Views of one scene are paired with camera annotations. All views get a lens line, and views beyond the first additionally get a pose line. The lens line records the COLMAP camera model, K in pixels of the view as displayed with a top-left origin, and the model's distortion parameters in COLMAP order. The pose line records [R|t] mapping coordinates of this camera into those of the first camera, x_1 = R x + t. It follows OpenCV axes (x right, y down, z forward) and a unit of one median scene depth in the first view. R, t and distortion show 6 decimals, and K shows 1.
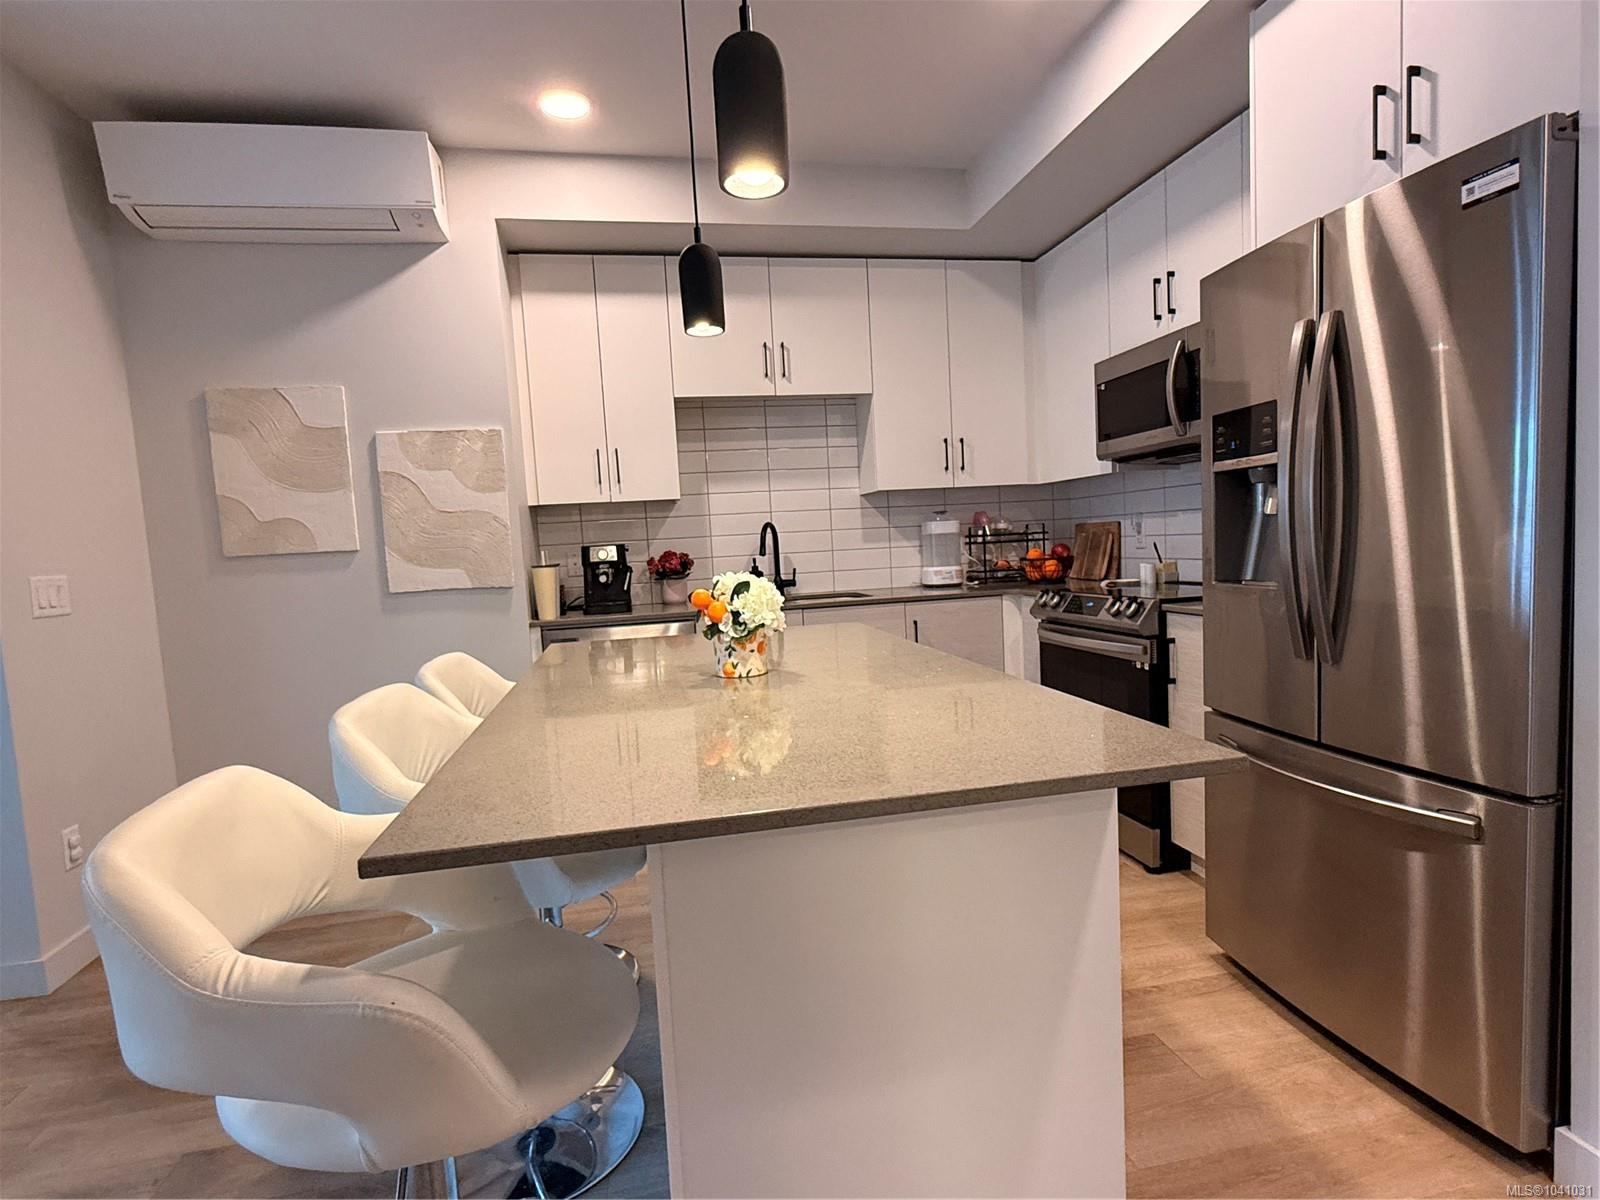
lens RADIAL K [[837.0, 0, 799.7], [0, 837.0, 604.7], [0, 0, 1]] dist [-0.000493, -0.000793]
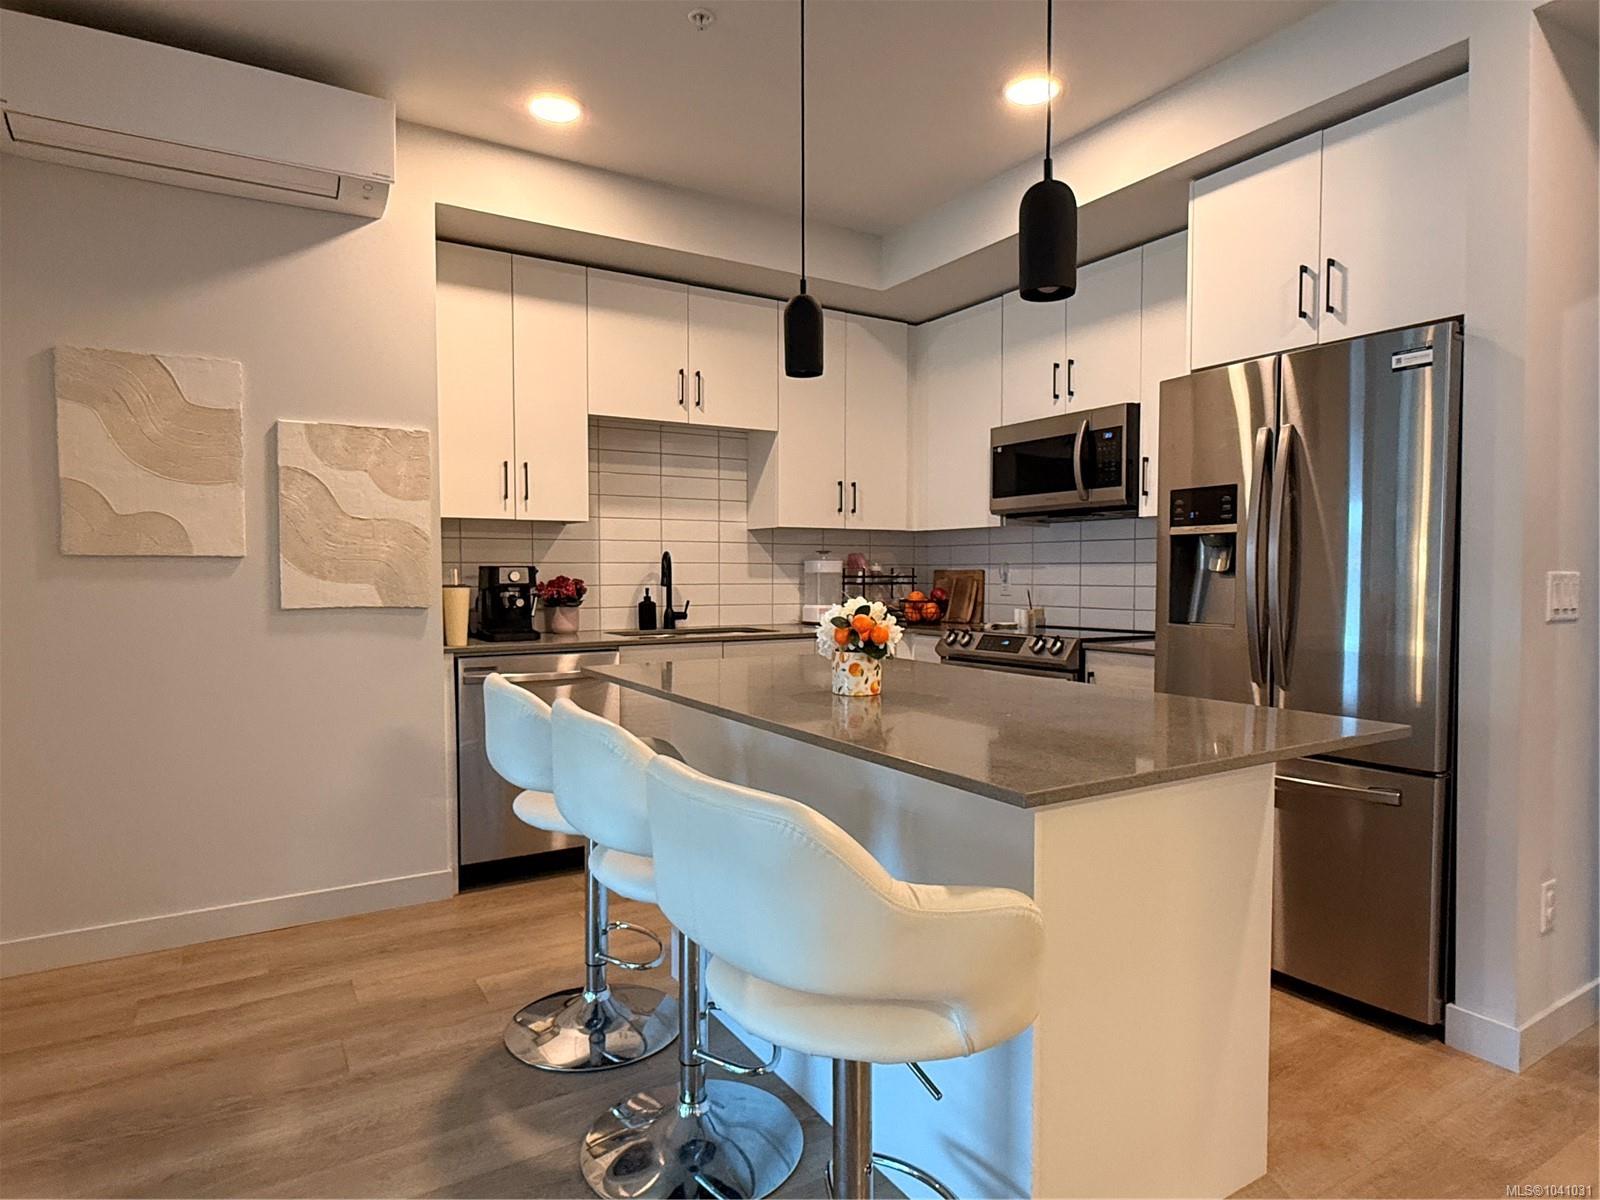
lens RADIAL K [[930.9, 0, 800.0], [0, 930.9, 600.0], [0, 0, 1]] dist [-0.000466, -0.000589]
pose [[0.936244, 0.041754, 0.348861, -0.312451], [-0.022218, 0.997962, -0.059817, 0.020756], [-0.350647, 0.048252, 0.935264, -0.061717]]
